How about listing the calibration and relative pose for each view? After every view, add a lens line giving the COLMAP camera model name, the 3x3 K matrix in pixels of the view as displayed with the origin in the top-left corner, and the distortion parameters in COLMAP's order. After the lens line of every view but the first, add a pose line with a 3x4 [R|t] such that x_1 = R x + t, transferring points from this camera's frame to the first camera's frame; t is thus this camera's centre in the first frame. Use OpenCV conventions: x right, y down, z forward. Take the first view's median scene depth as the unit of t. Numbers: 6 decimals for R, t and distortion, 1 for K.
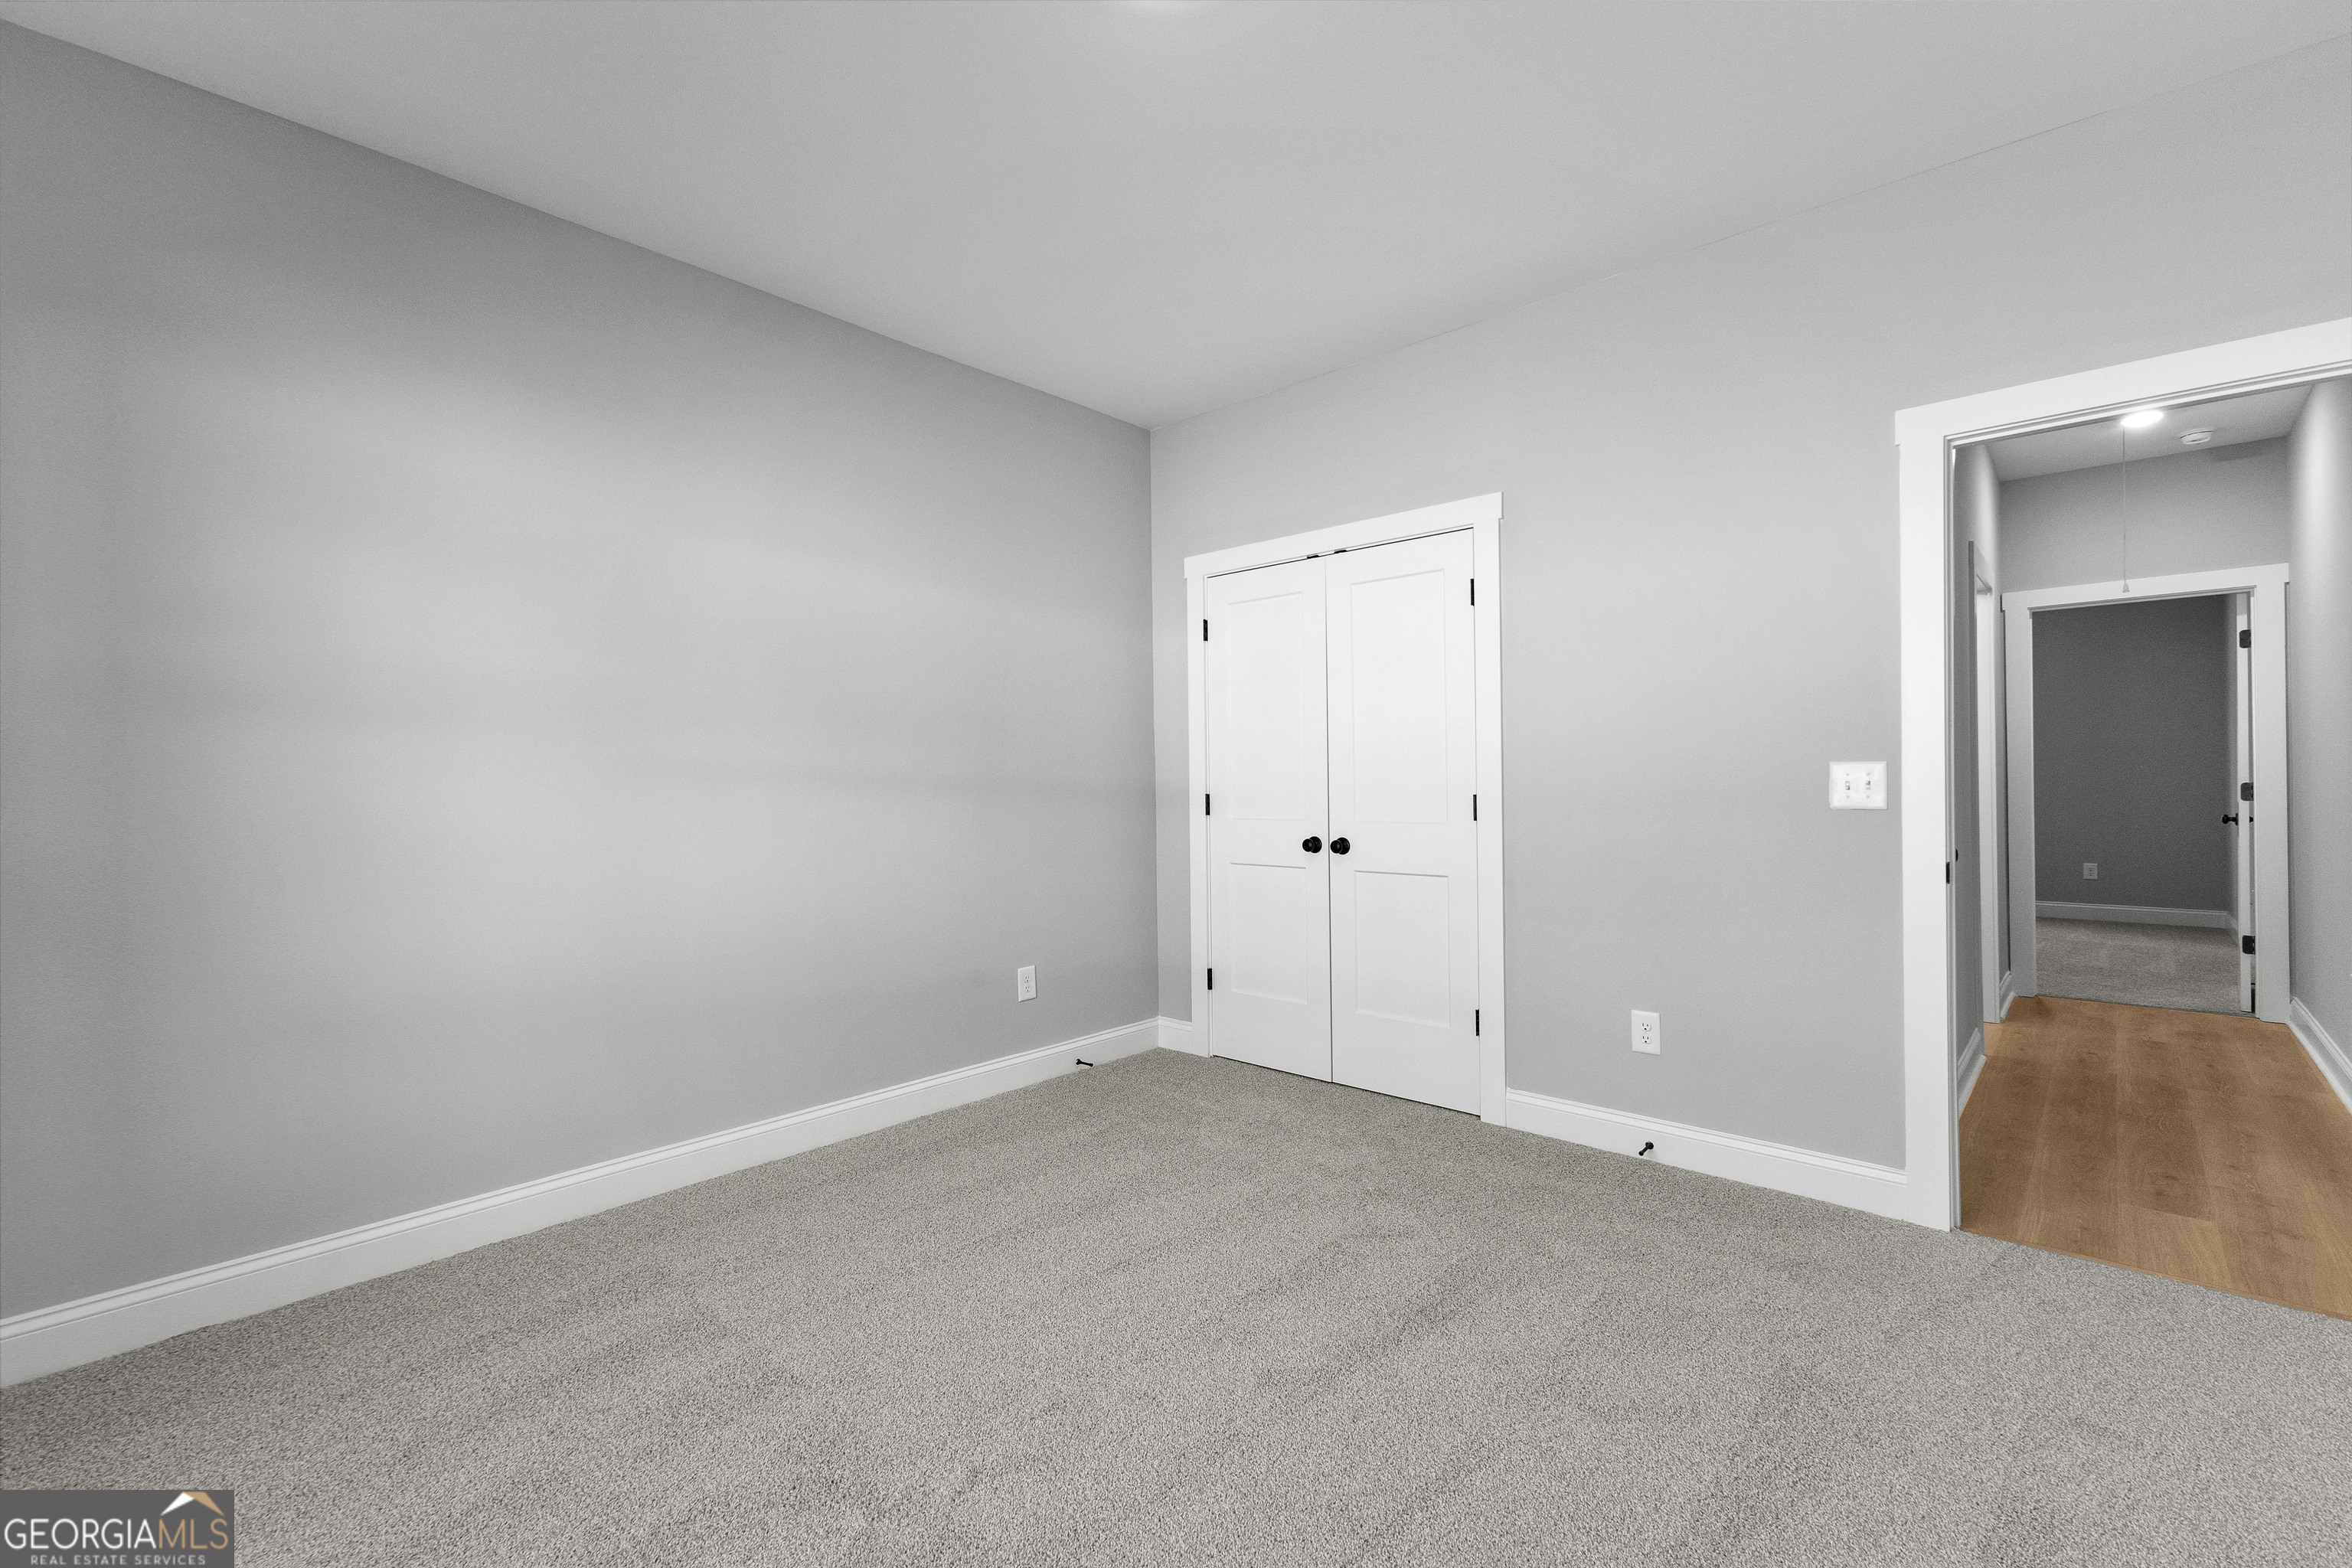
lens RADIAL K [[1017.0, 0, 1181.4], [0, 1017.0, 778.4], [0, 0, 1]] dist [0.009486, -0.000364]
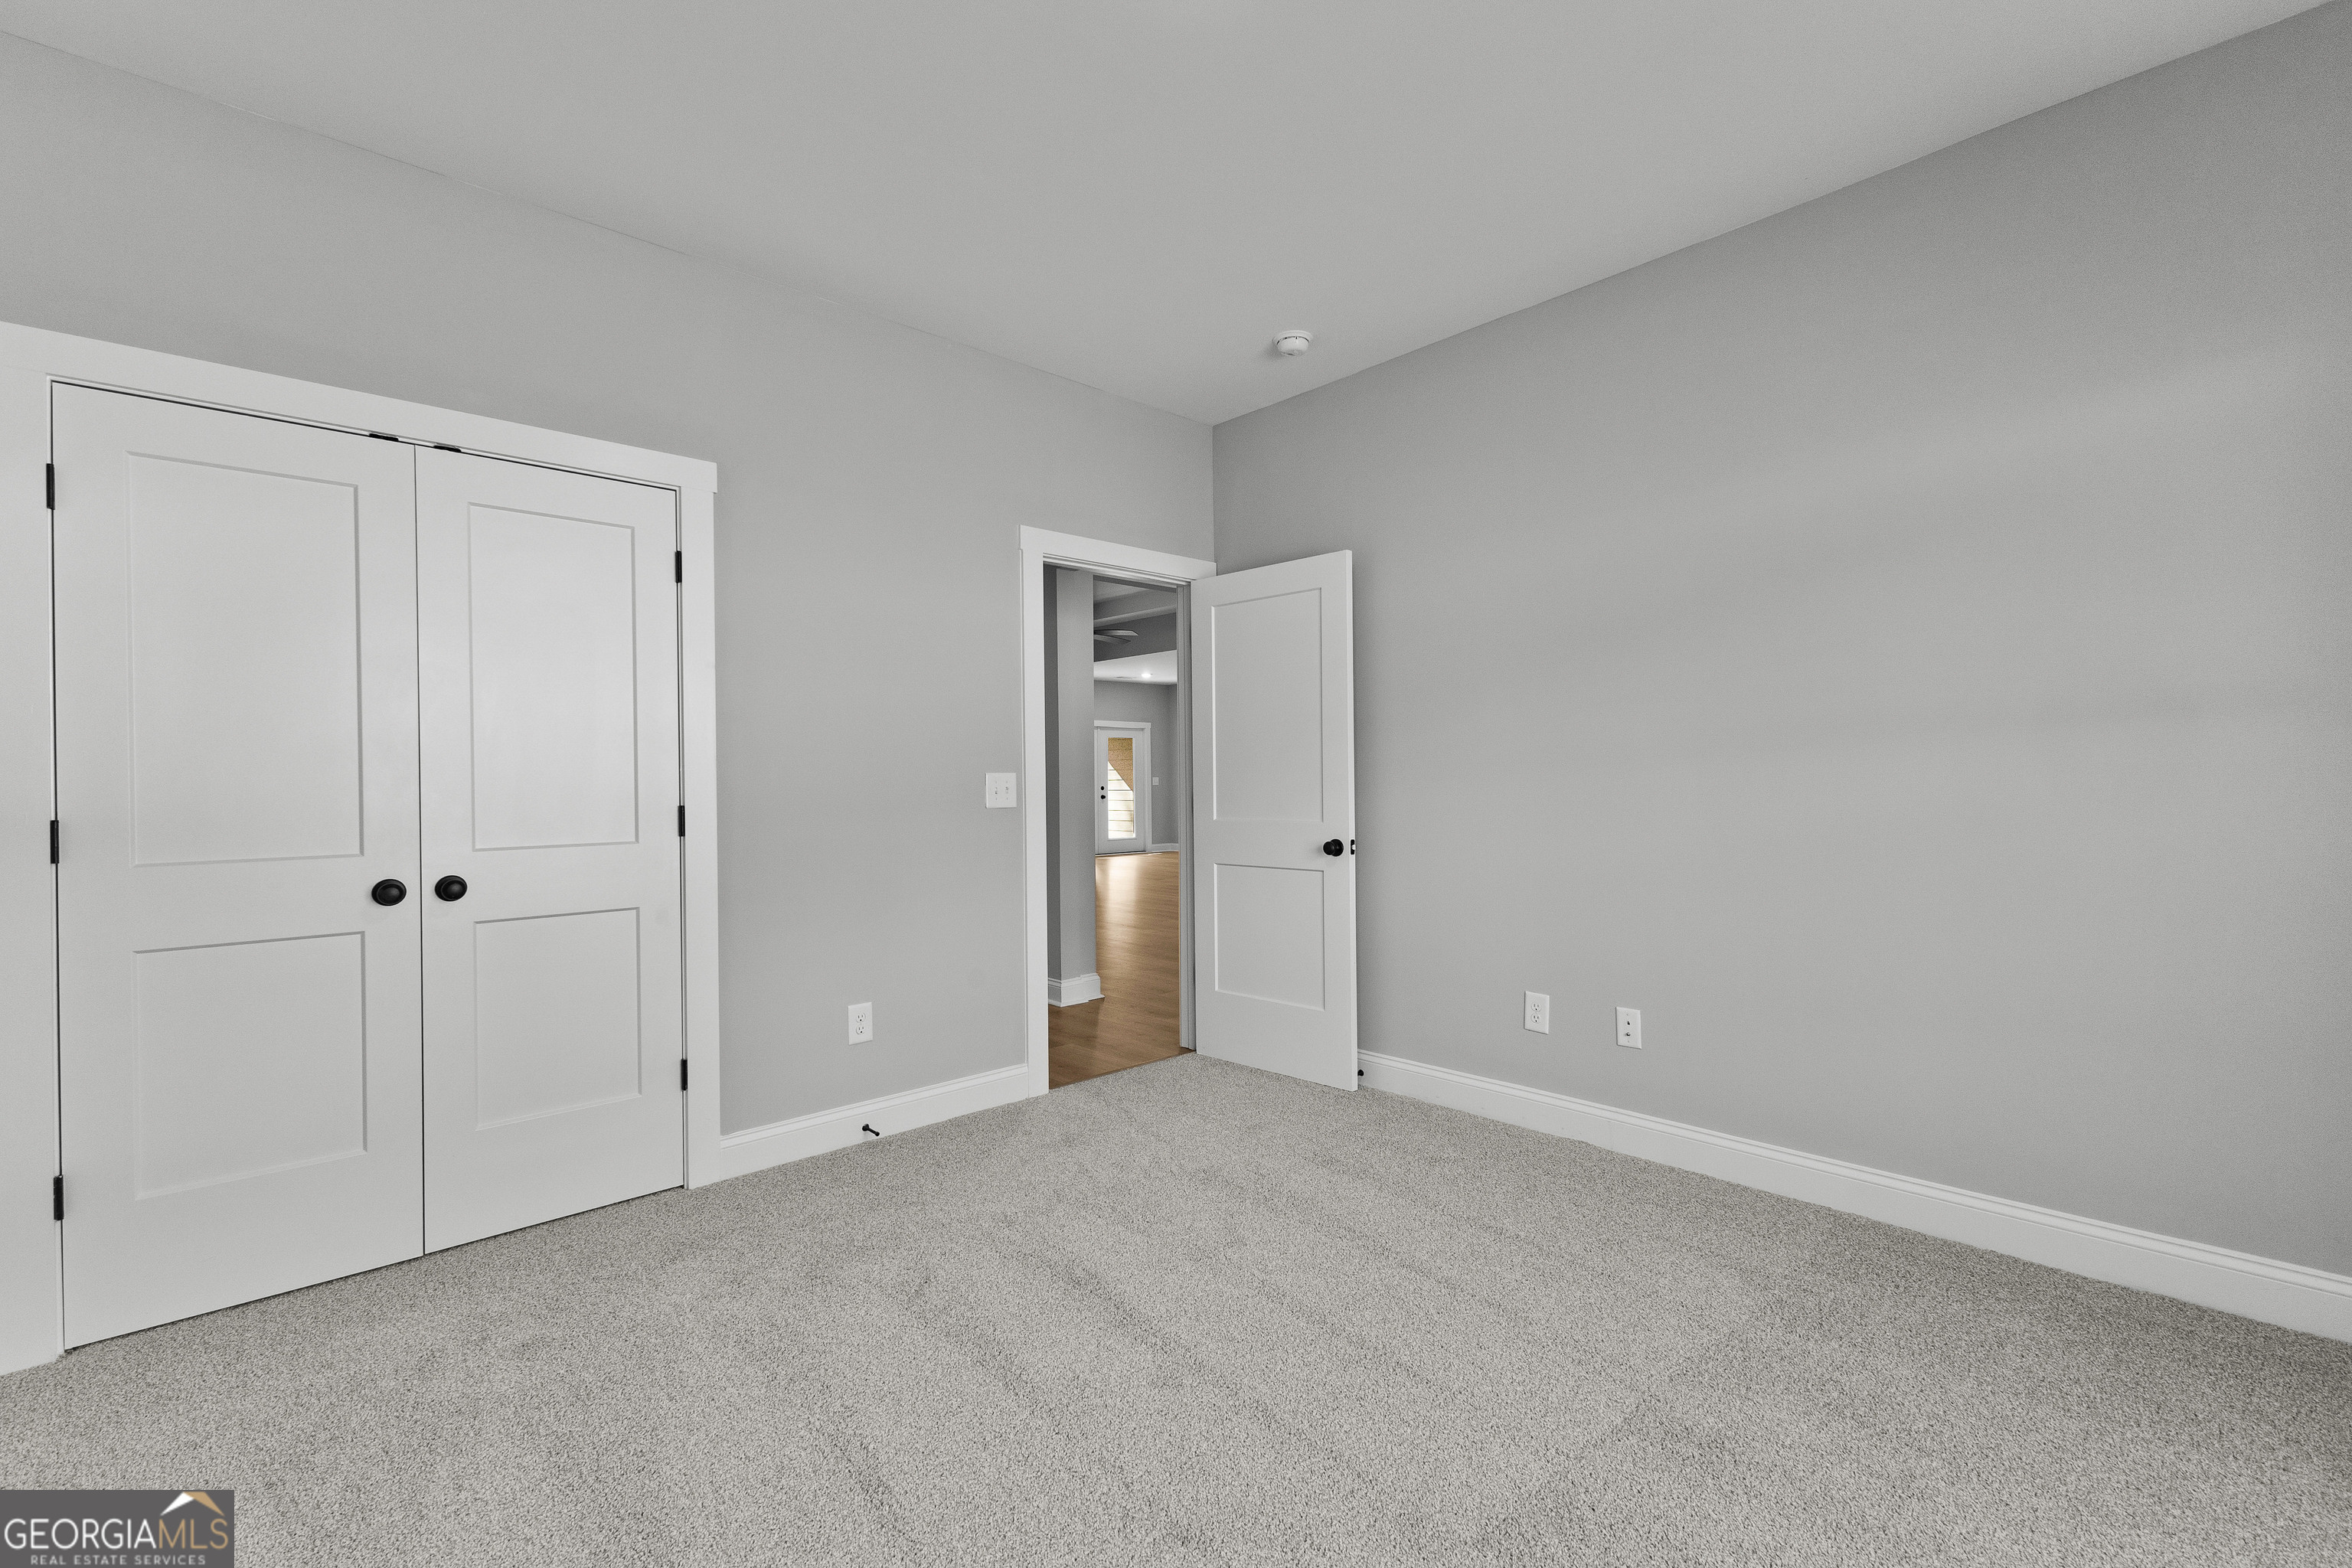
lens RADIAL K [[1017.0, 0, 1181.4], [0, 1017.0, 778.4], [0, 0, 1]] dist [0.009486, -0.000364]
pose [[0.087086, 0.013377, 0.996111, -0.600404], [0.013273, 0.999805, -0.014587, 0.013055], [-0.996112, 0.014492, 0.086892, 0.587629]]
